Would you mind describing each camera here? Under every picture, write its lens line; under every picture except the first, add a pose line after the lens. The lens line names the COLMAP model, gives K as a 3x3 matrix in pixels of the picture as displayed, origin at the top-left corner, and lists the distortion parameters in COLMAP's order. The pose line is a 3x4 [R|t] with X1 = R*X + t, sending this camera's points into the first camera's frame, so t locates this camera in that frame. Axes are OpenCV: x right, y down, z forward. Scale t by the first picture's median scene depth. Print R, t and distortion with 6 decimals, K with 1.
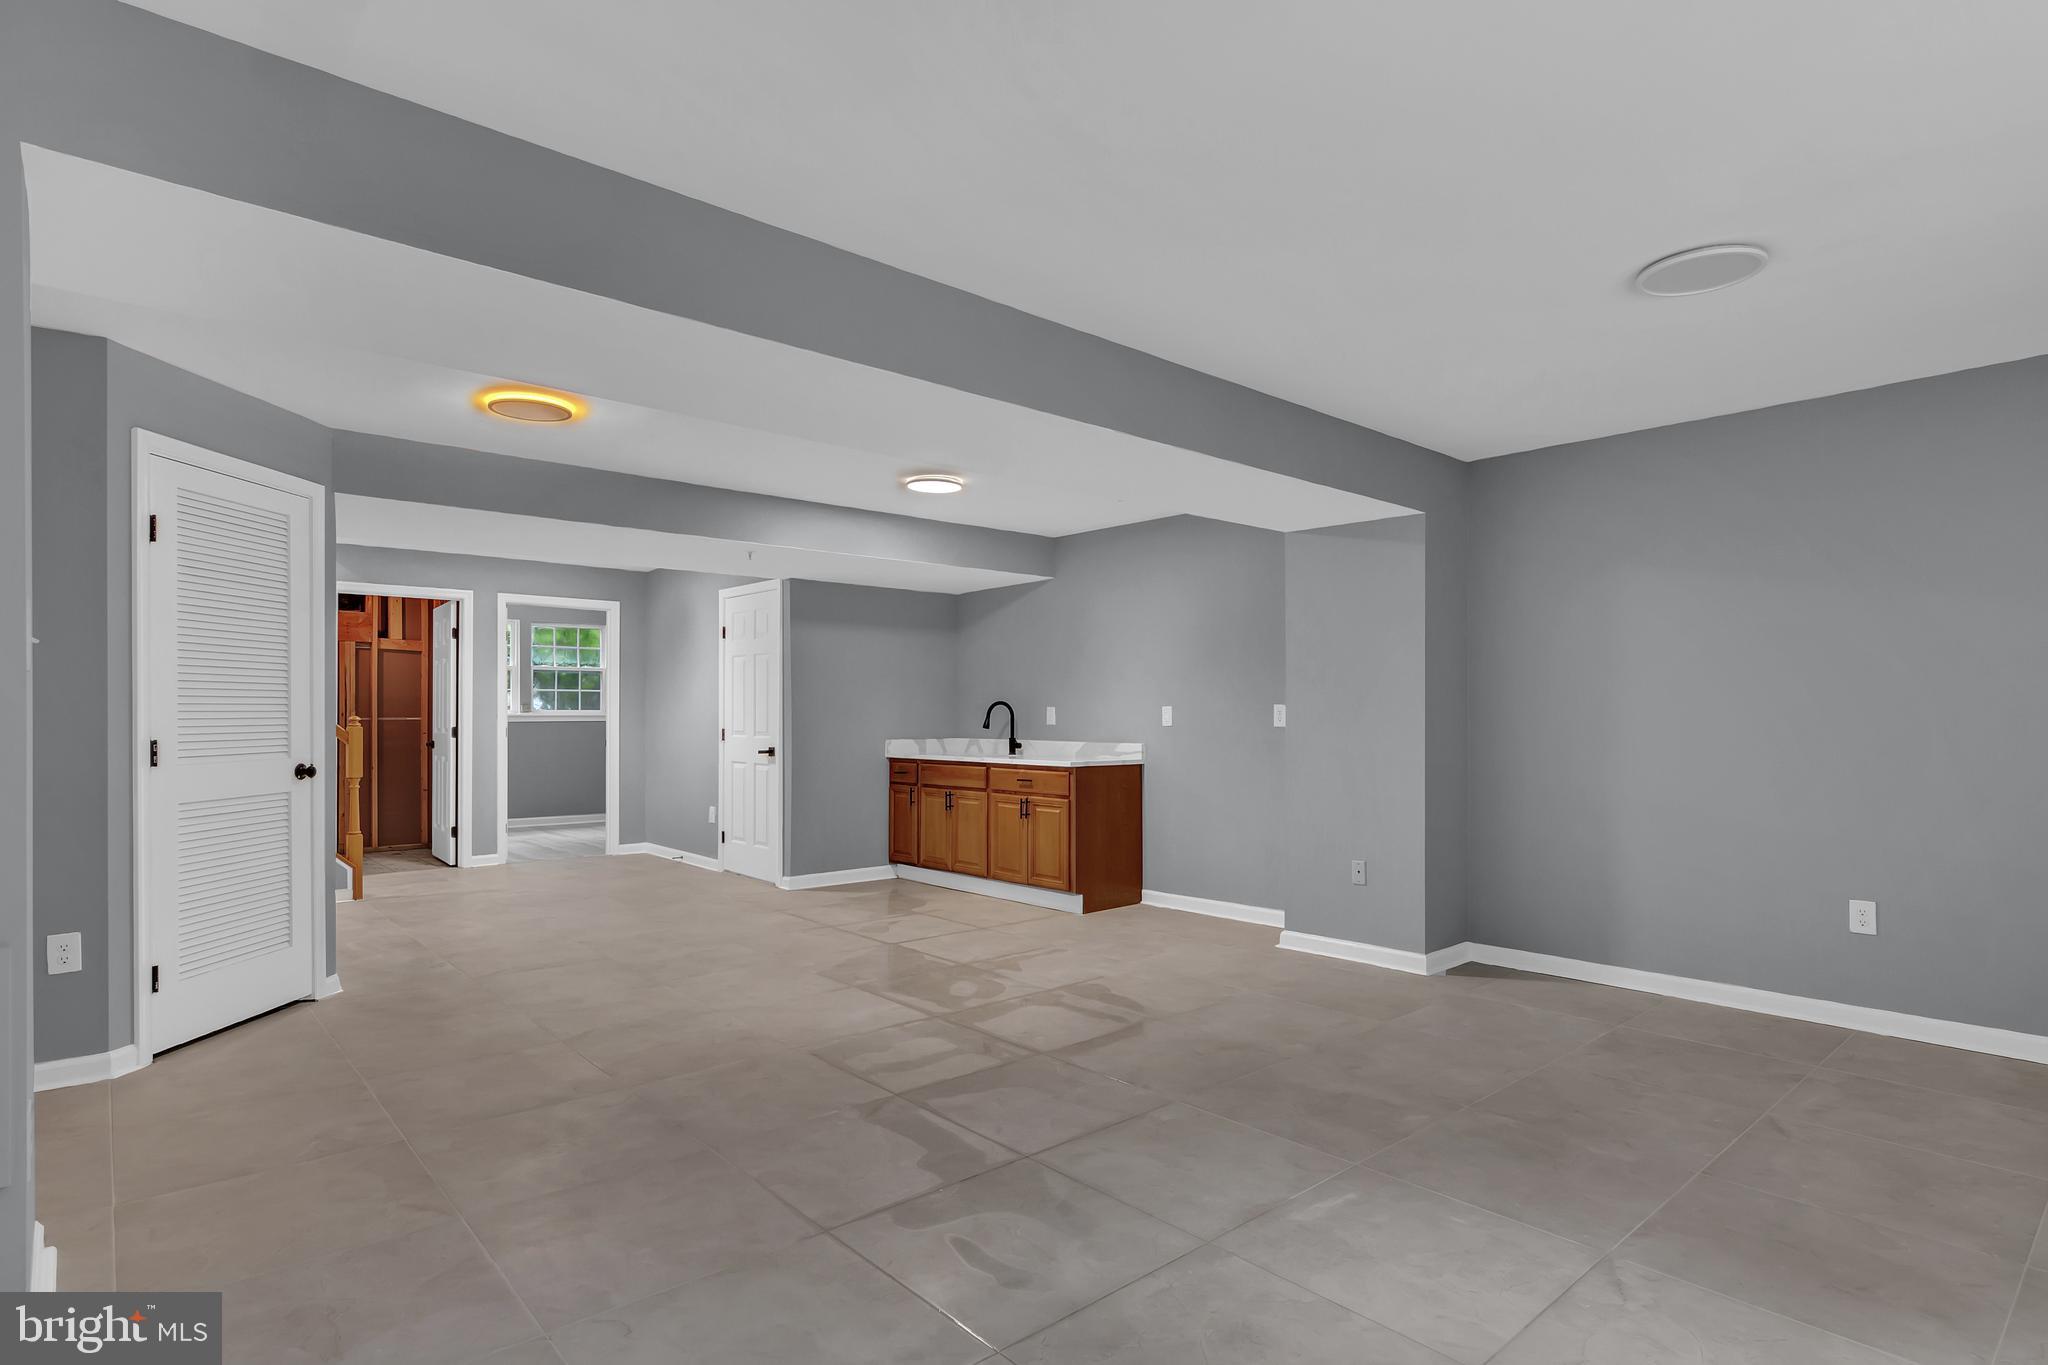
lens RADIAL K [[1044.7, 0, 1018.8], [0, 1044.7, 712.5], [0, 0, 1]] dist [0.002864, 0.000725]
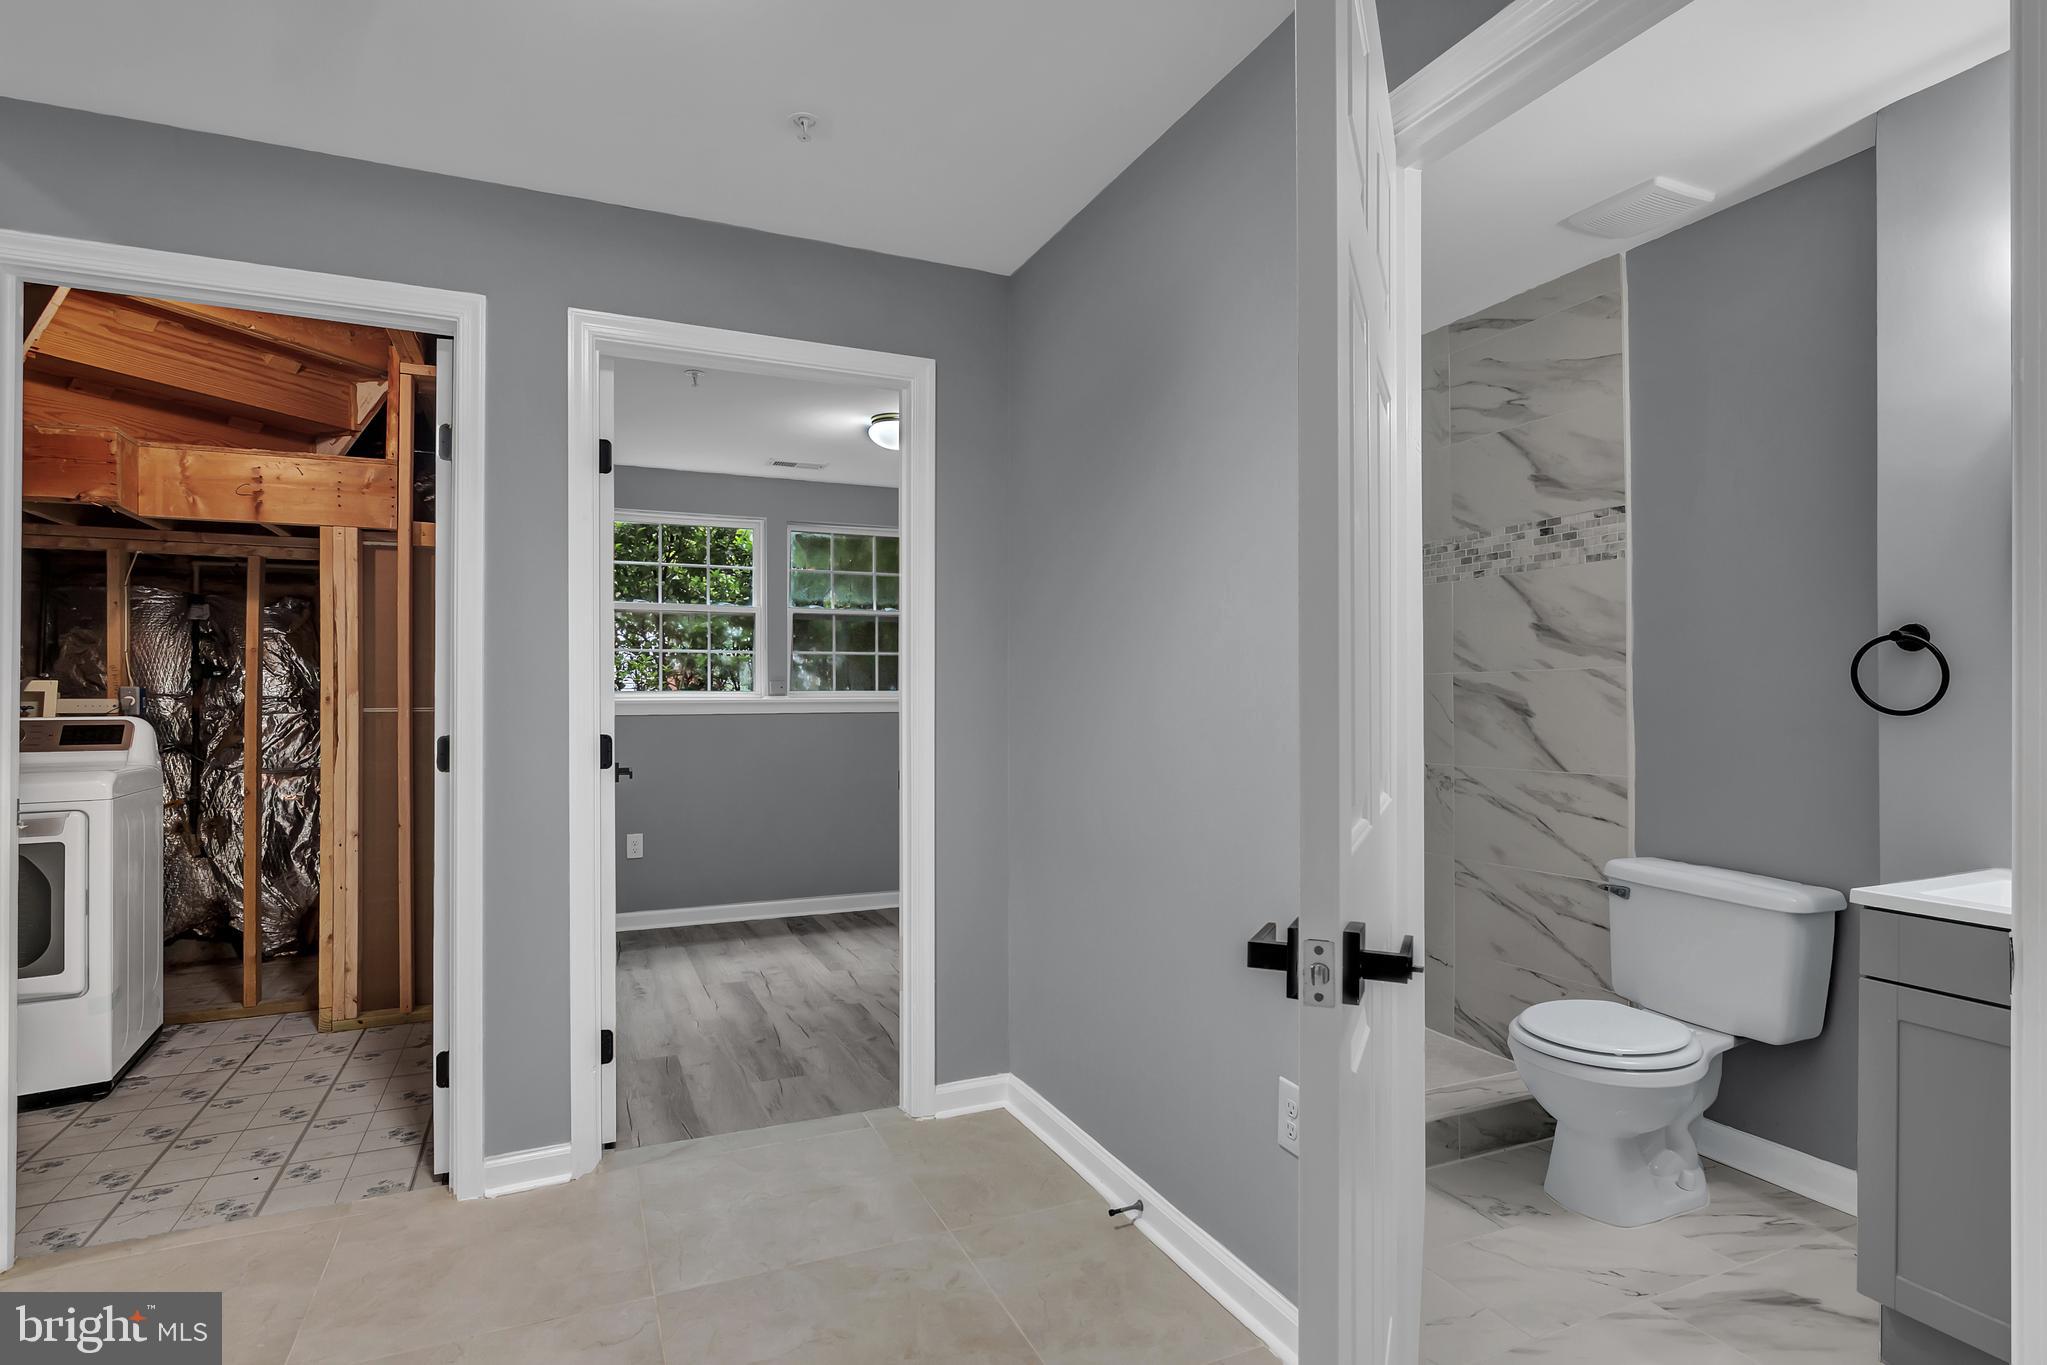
lens RADIAL K [[1028.2, 0, 1030.3], [0, 1028.2, 695.1], [0, 0, 1]] dist [0.001257, 0.000827]
pose [[0.957287, -0.004473, -0.289106, -0.333288], [0.003012, 0.999980, -0.005501, 0.004424], [0.289125, 0.004395, 0.957281, 0.896115]]
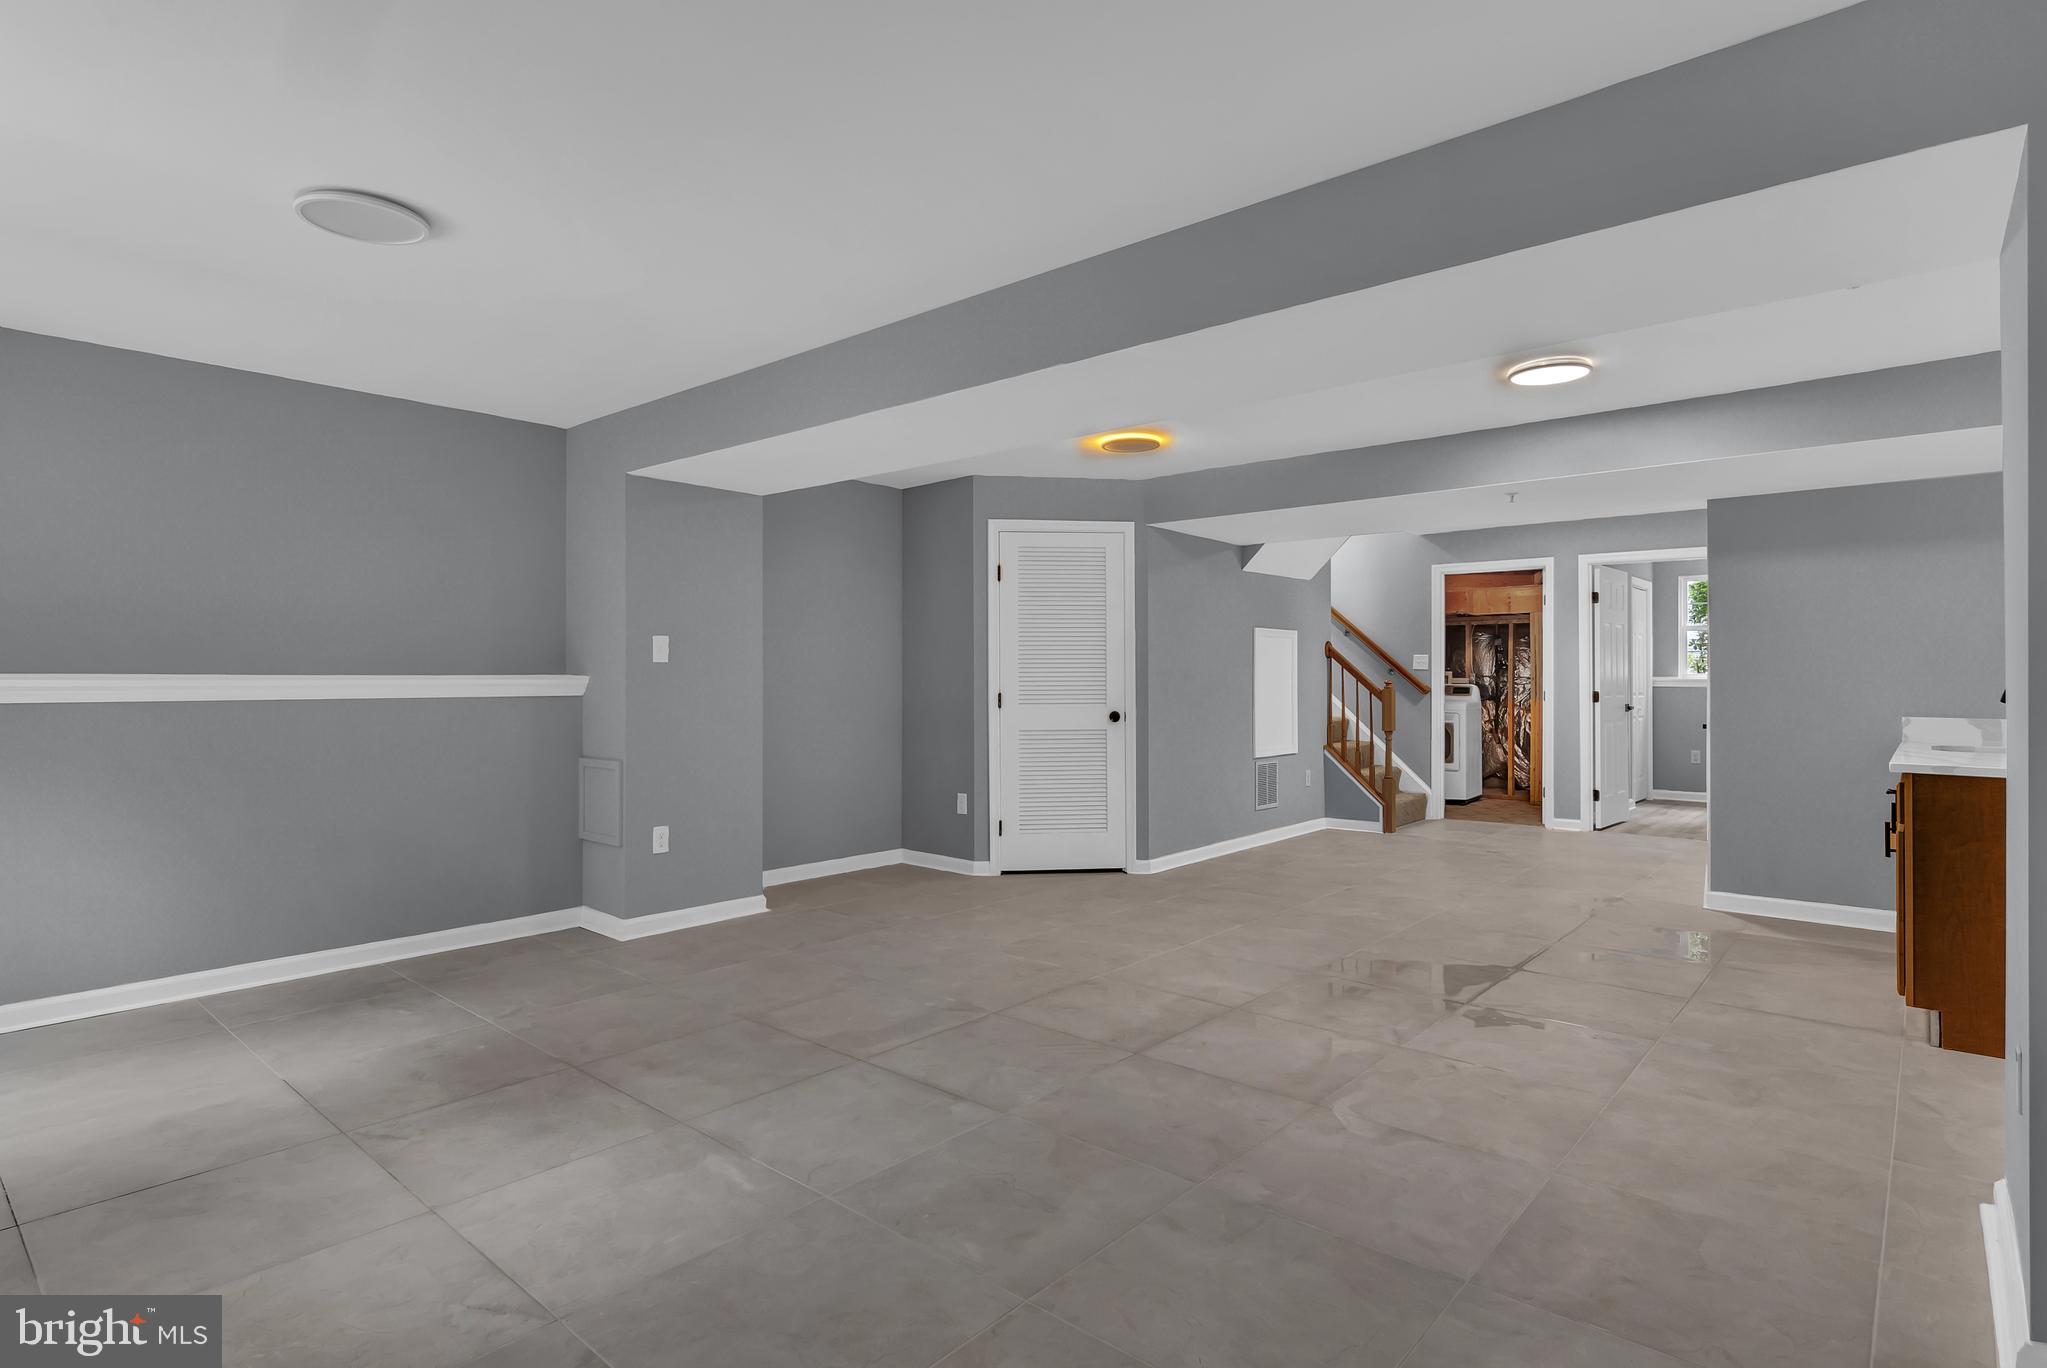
lens RADIAL K [[1045.1, 0, 1033.5], [0, 1045.1, 679.3], [0, 0, 1]] dist [0.000910, -0.000092]
pose [[0.139705, -0.000020, -0.990193, 0.487018], [0.002373, 0.999997, 0.000315, 0.001399], [0.990190, -0.002393, 0.139704, 0.424720]]
